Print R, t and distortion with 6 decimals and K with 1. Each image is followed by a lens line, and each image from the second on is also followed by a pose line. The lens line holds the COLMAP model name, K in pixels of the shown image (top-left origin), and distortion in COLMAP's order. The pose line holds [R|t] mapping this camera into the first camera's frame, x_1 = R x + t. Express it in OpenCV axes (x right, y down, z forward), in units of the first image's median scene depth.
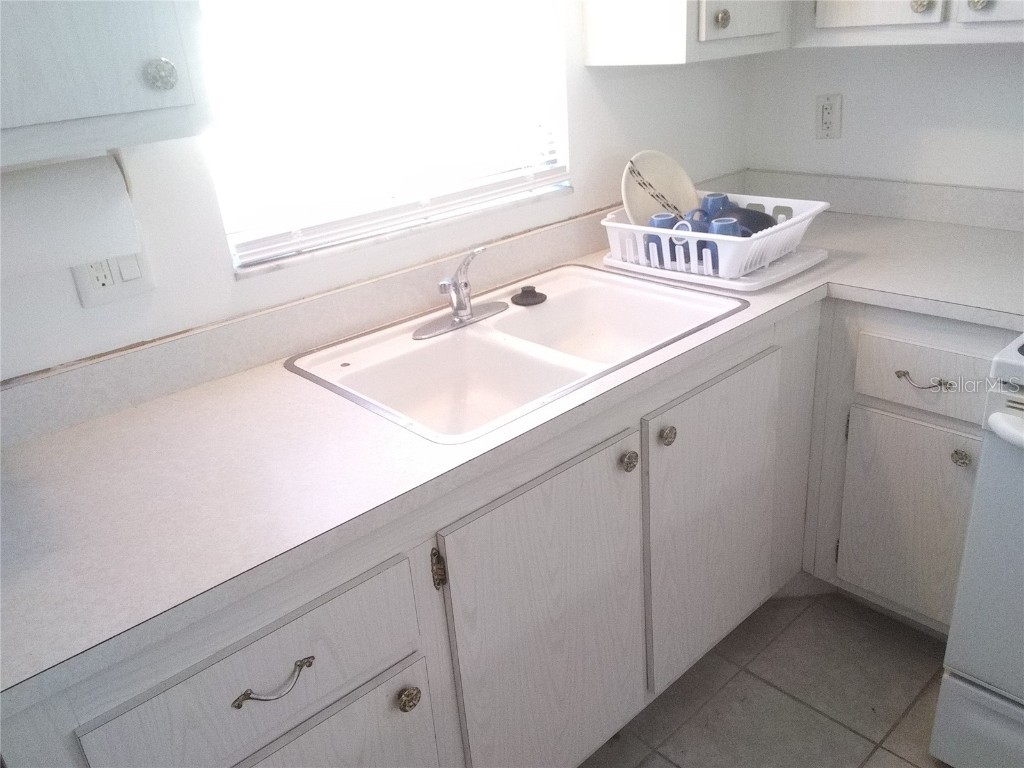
lens RADIAL K [[828.0, 0, 514.2], [0, 828.0, 386.1], [0, 0, 1]] dist [0.067057, -0.101658]
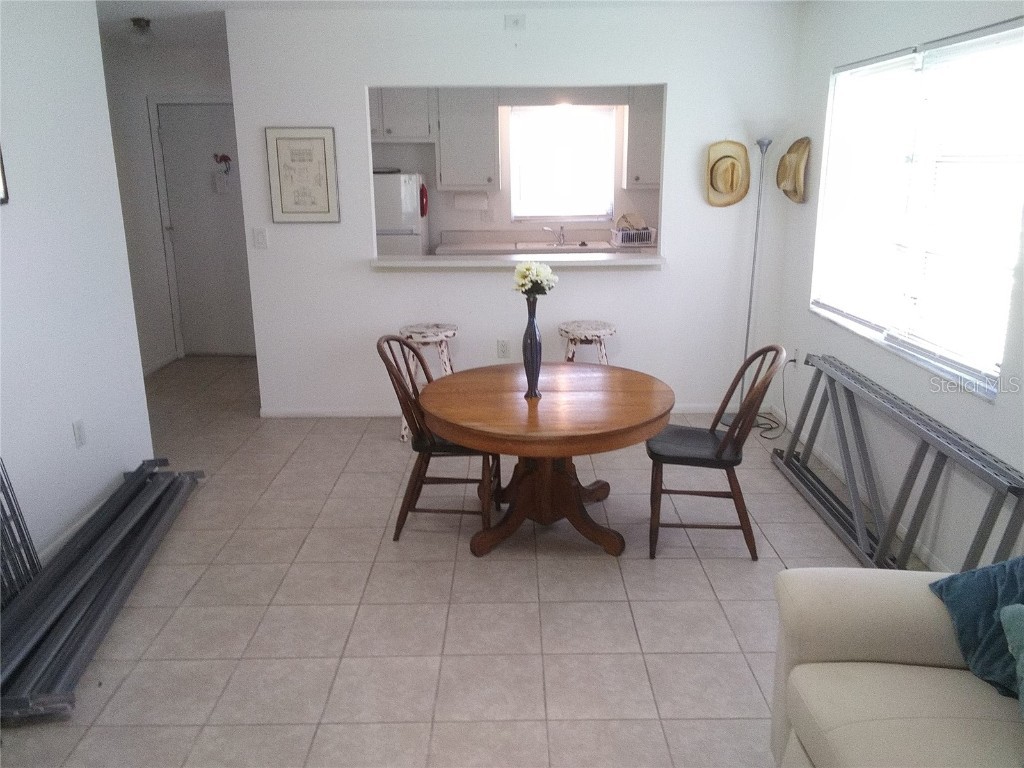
lens RADIAL K [[828.0, 0, 514.2], [0, 828.0, 386.1], [0, 0, 1]] dist [0.067057, -0.101658]
pose [[0.737225, 0.243797, -0.630129, 2.406484], [-0.315950, 0.948772, -0.002569, 0.635824], [0.597223, 0.200983, 0.776486, -2.054347]]
